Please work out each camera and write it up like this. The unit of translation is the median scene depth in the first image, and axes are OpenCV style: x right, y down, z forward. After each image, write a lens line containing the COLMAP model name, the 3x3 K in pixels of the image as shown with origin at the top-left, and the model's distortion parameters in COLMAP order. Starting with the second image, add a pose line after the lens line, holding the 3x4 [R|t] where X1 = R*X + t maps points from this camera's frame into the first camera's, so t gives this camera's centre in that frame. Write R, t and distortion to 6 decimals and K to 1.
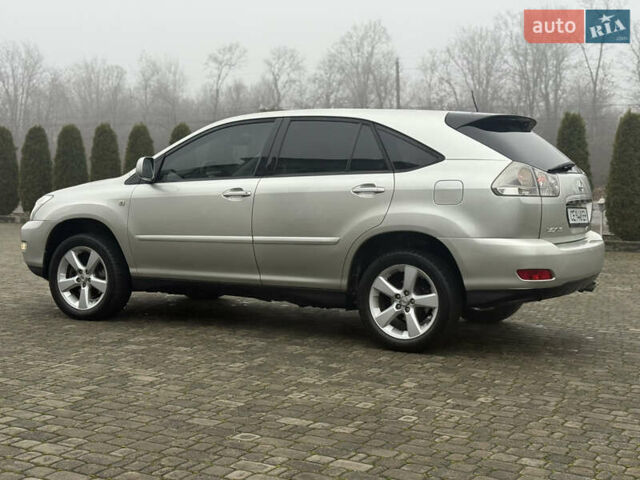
lens RADIAL K [[1025.6, 0, 320.7], [0, 1025.6, 240.6], [0, 0, 1]] dist [0.137775, 0.000000]
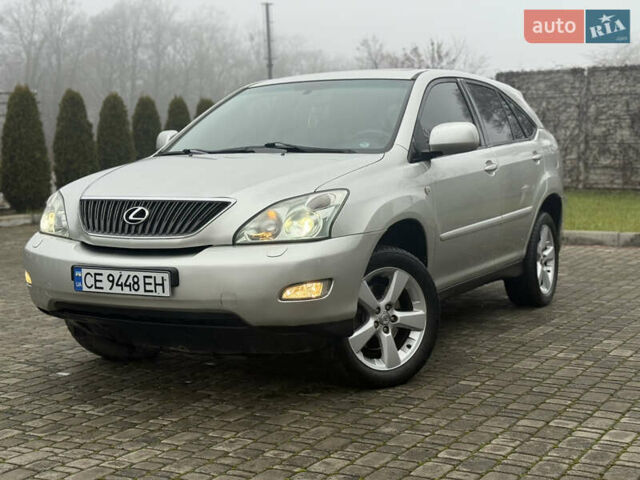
lens RADIAL K [[1004.3, 0, 314.3], [0, 1004.3, 244.3], [0, 0, 1]] dist [0.127855, 0.000000]
pose [[0.001181, -0.103698, 0.994608, -0.952895], [0.083598, 0.991137, 0.103237, -0.084604], [-0.996499, 0.083025, 0.009839, 1.199571]]
